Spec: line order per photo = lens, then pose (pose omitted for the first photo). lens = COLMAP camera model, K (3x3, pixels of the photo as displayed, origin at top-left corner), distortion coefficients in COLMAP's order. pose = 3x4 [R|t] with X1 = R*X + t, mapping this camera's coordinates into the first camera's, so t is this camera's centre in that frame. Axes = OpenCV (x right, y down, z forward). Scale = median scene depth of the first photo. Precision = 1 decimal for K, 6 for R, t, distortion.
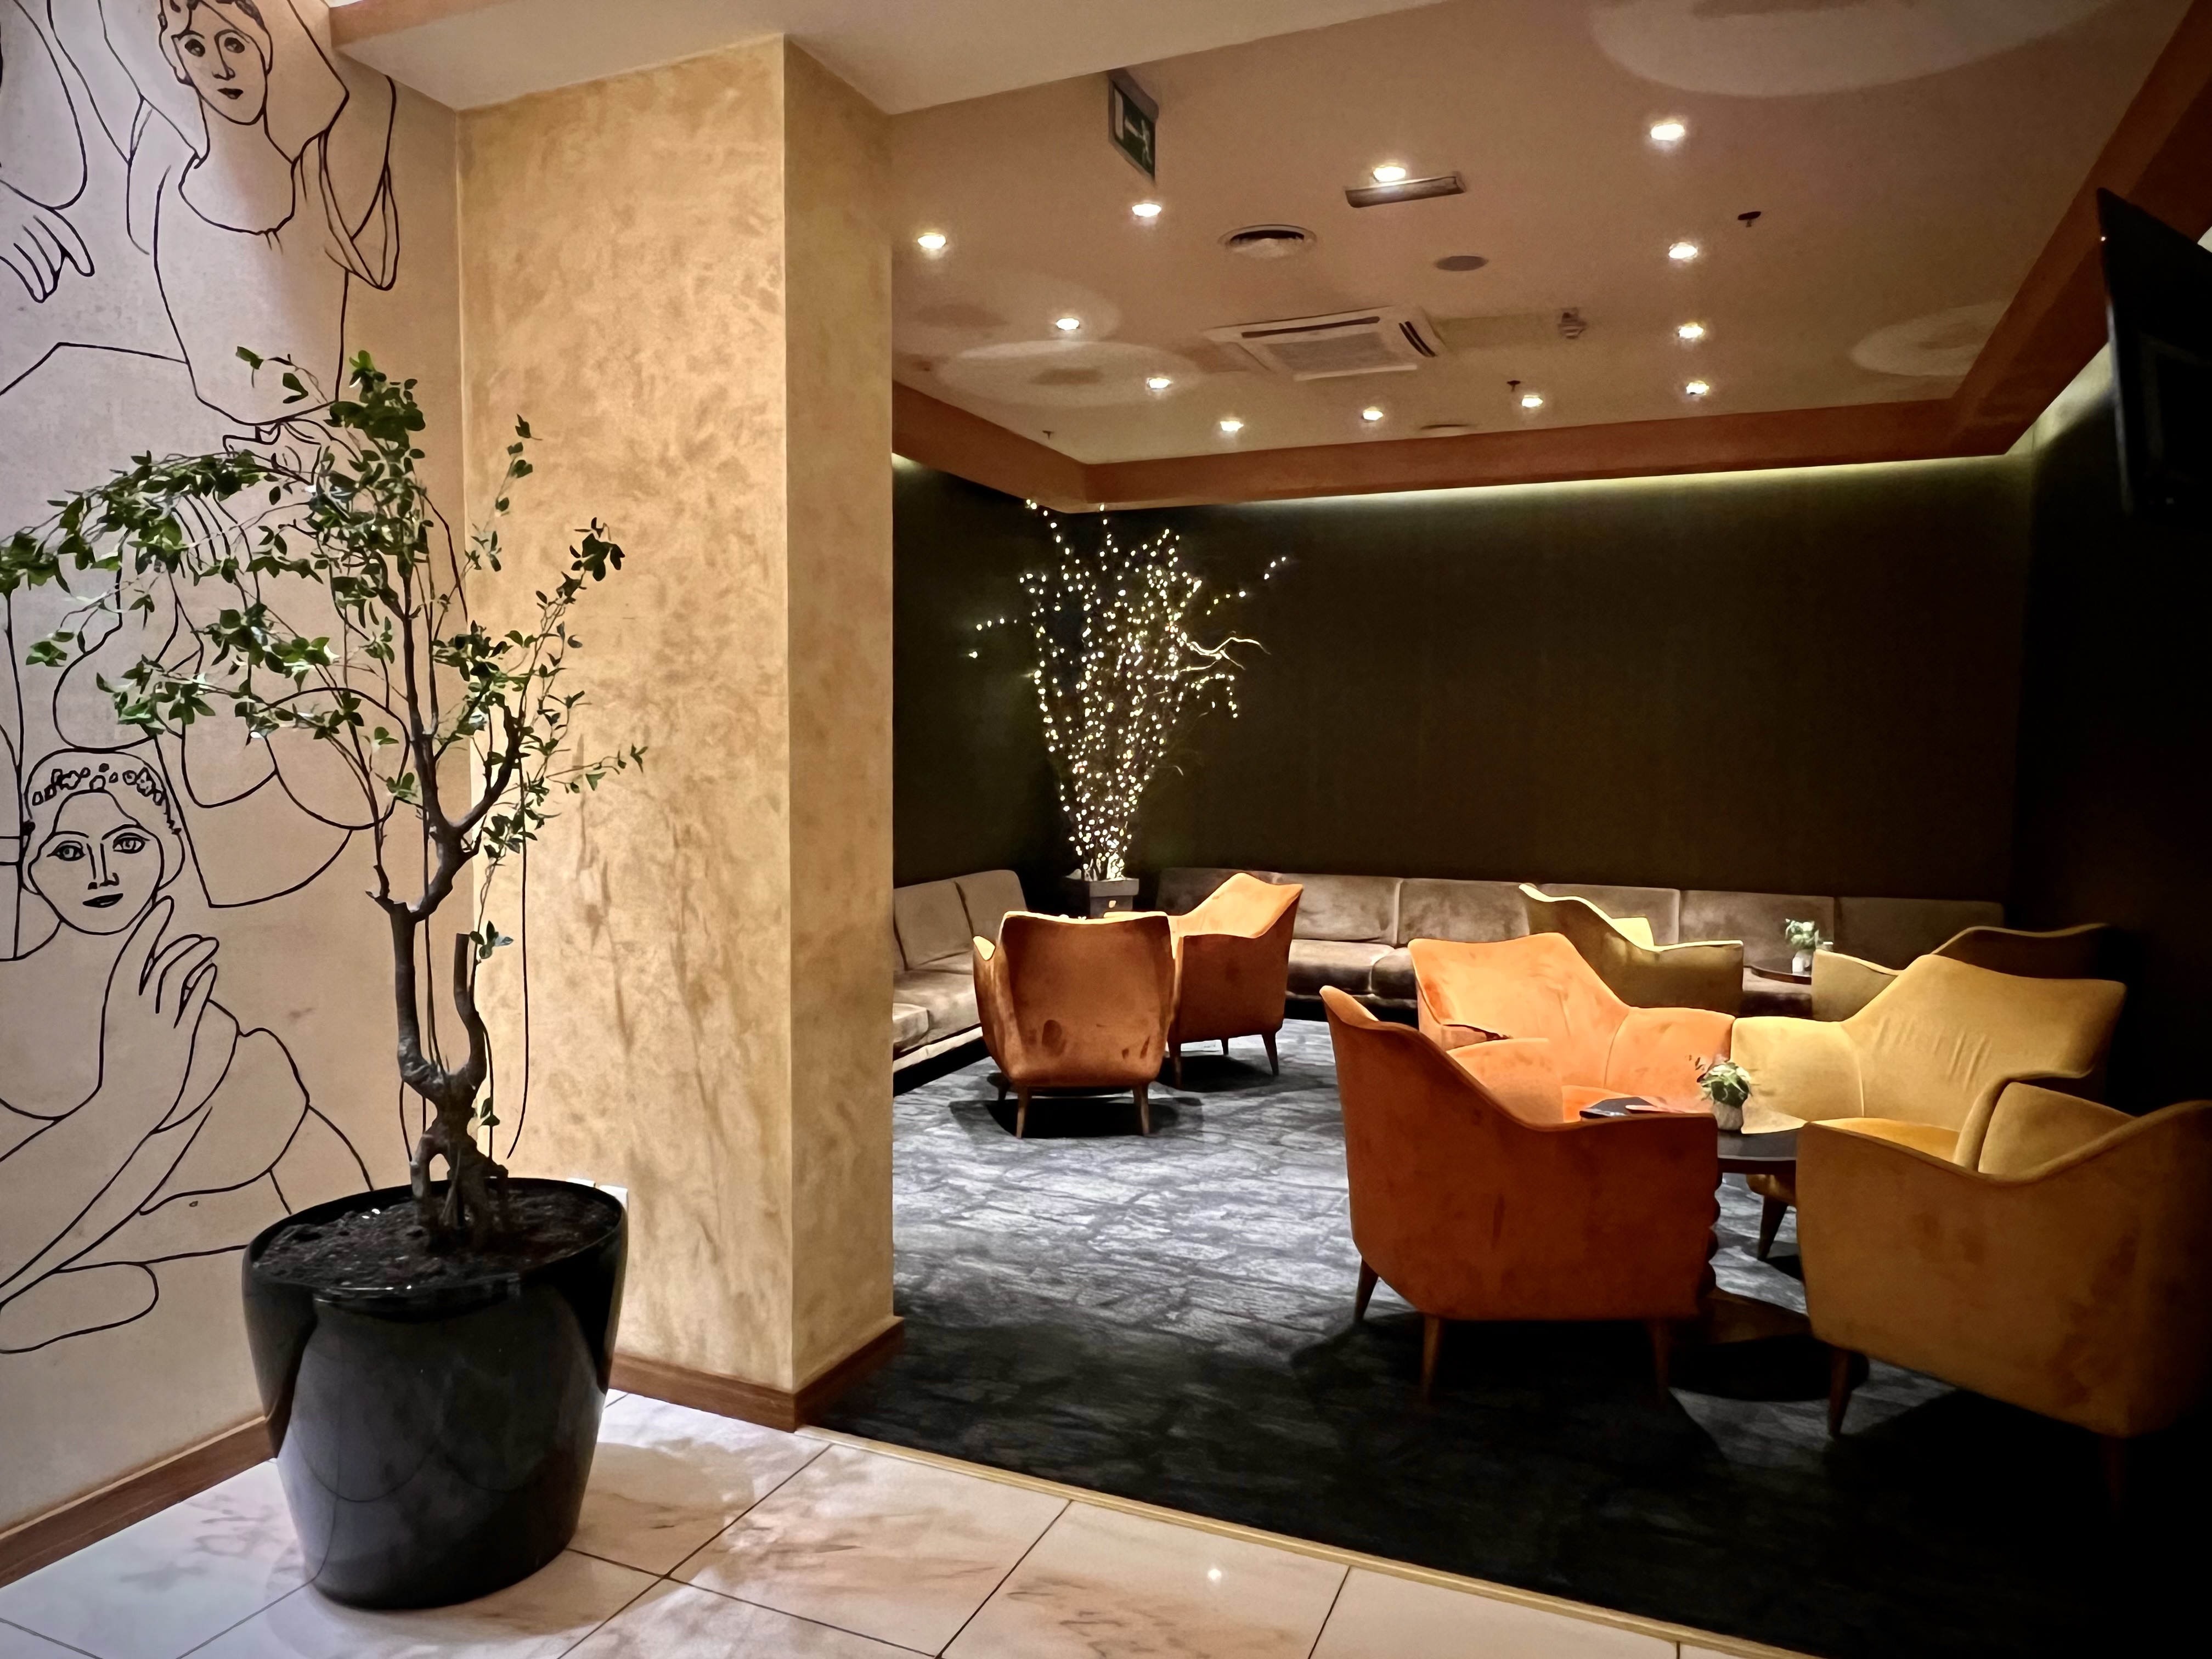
lens RADIAL K [[1457.5, 0, 1100.3], [0, 1457.5, 844.9], [0, 0, 1]] dist [-0.003604, -0.000375]
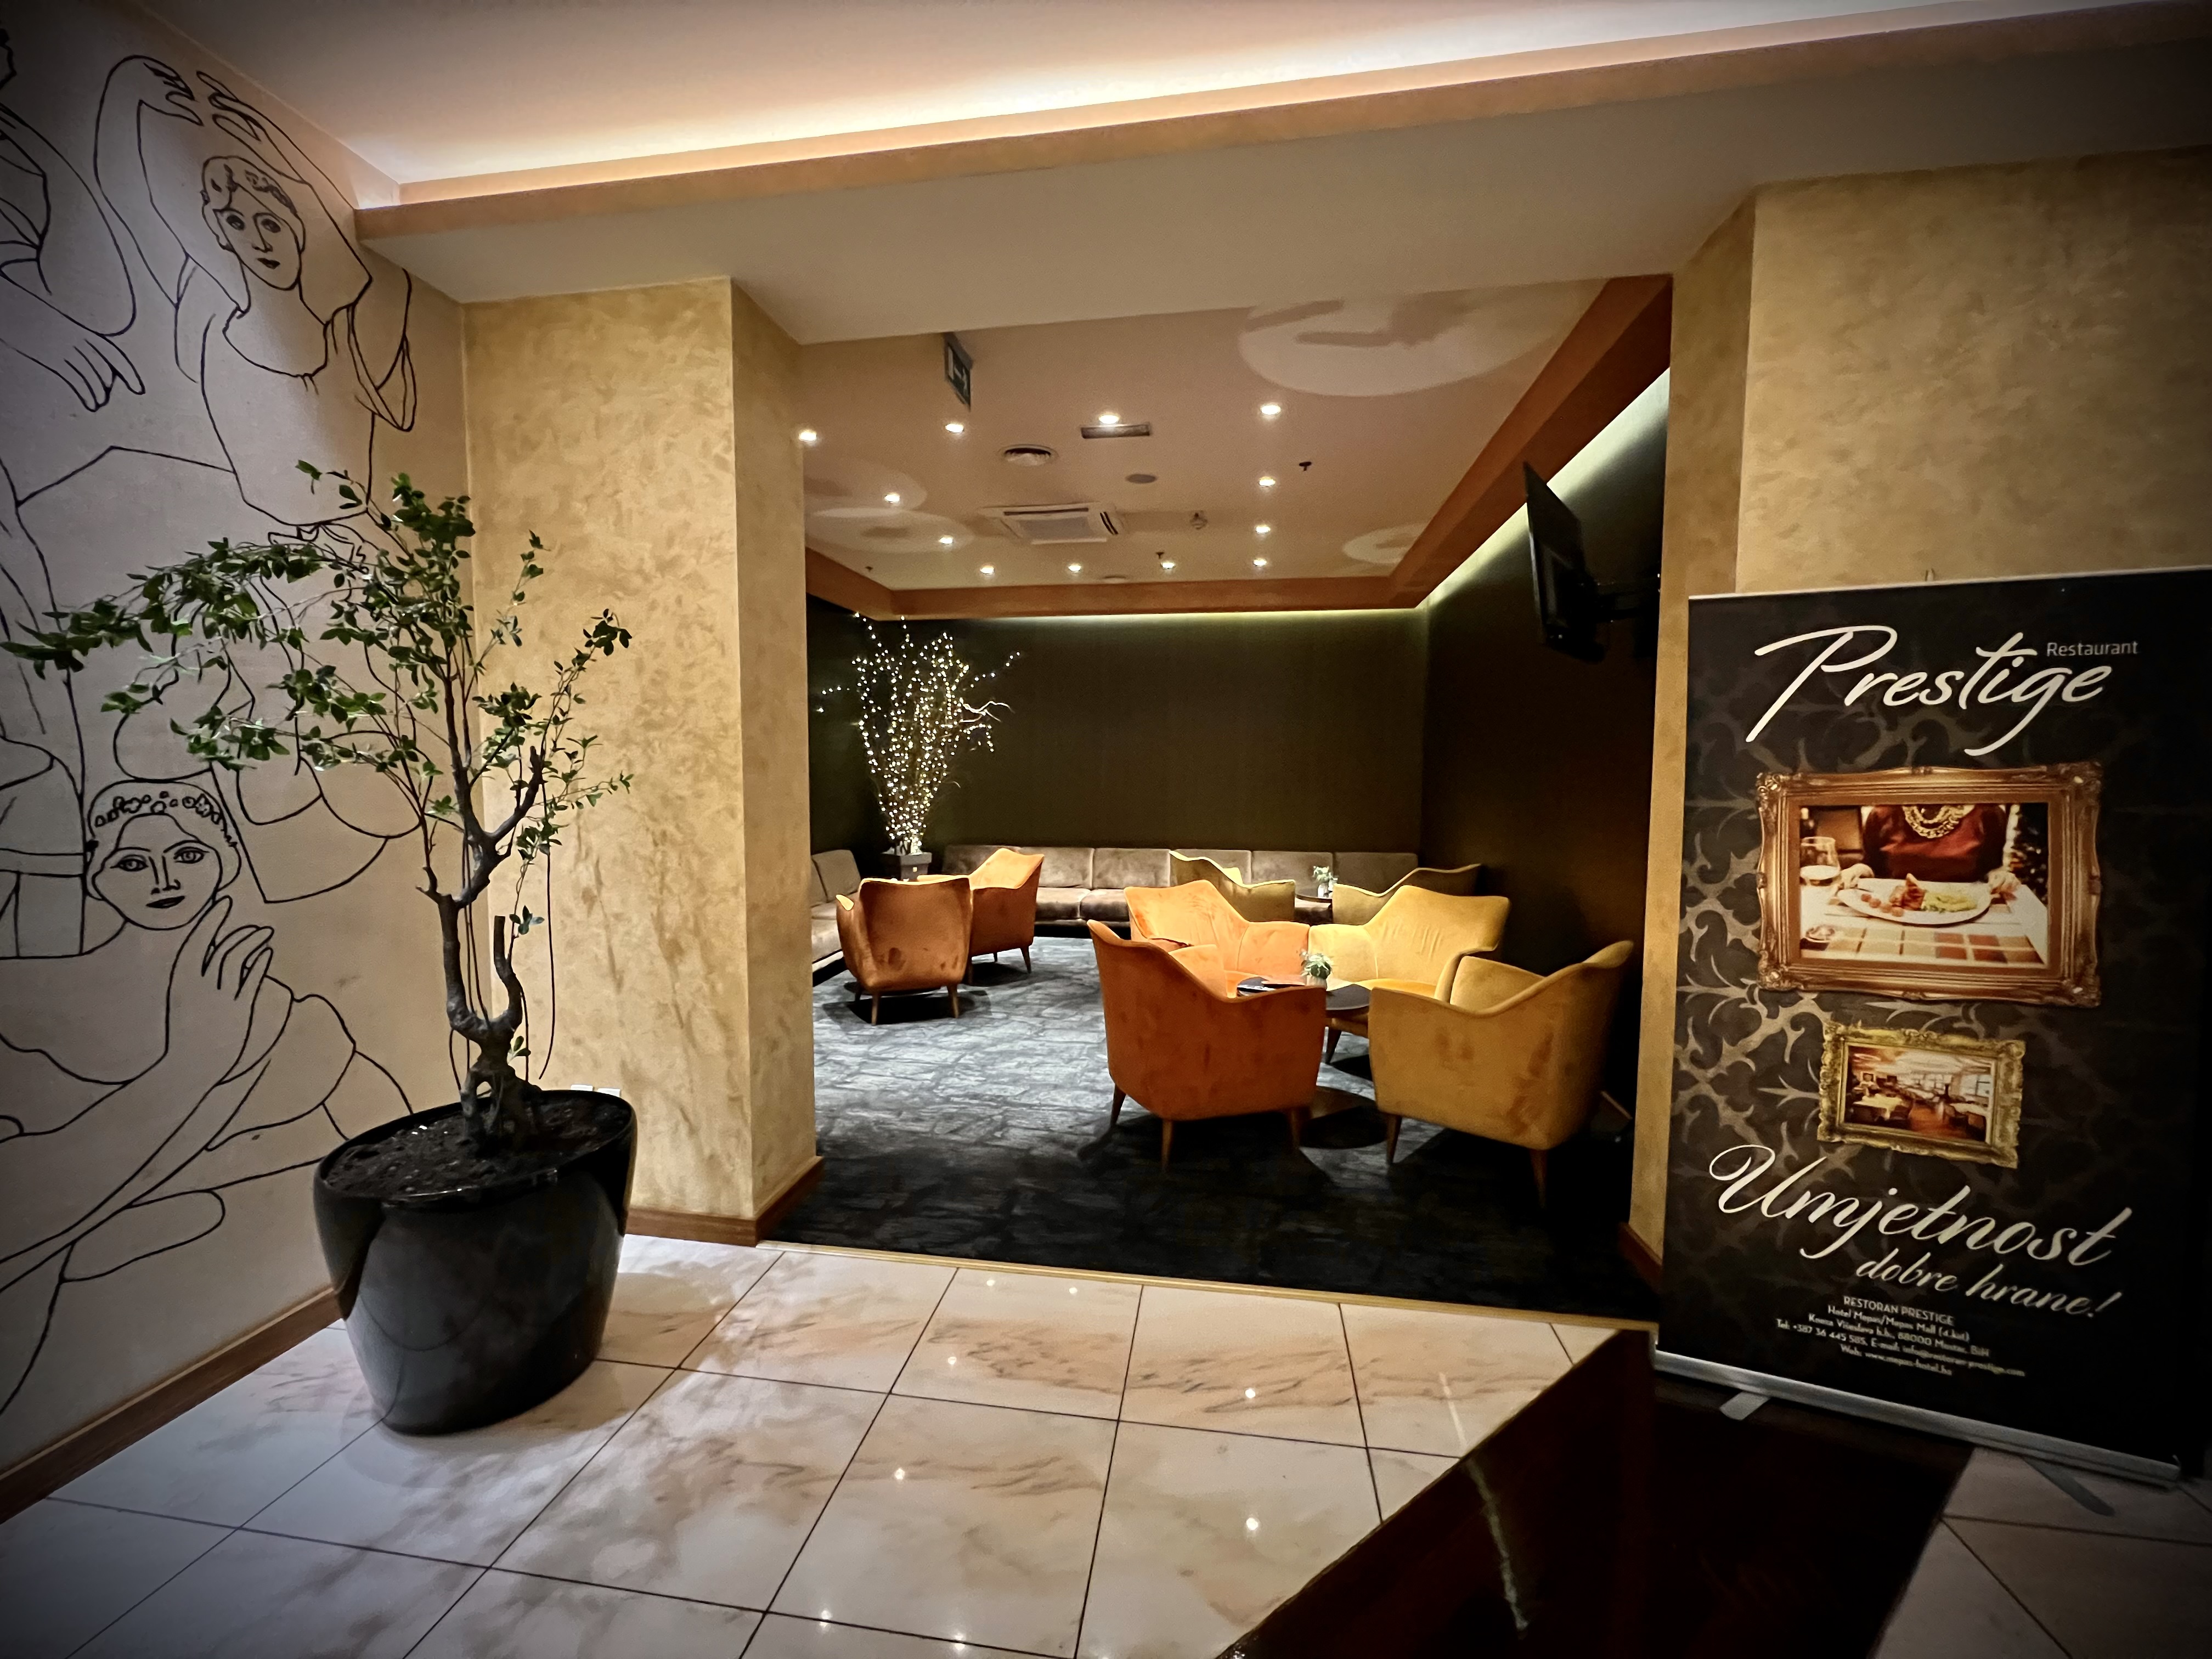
lens RADIAL K [[880.6, 0, 1106.0], [0, 880.6, 829.5], [0, 0, 1]] dist [-0.002498, -0.000146]
pose [[0.966546, -0.021178, 0.255616, -0.089677], [0.020390, 0.999776, 0.005733, -0.010079], [-0.255680, -0.000329, 0.966761, 0.065142]]
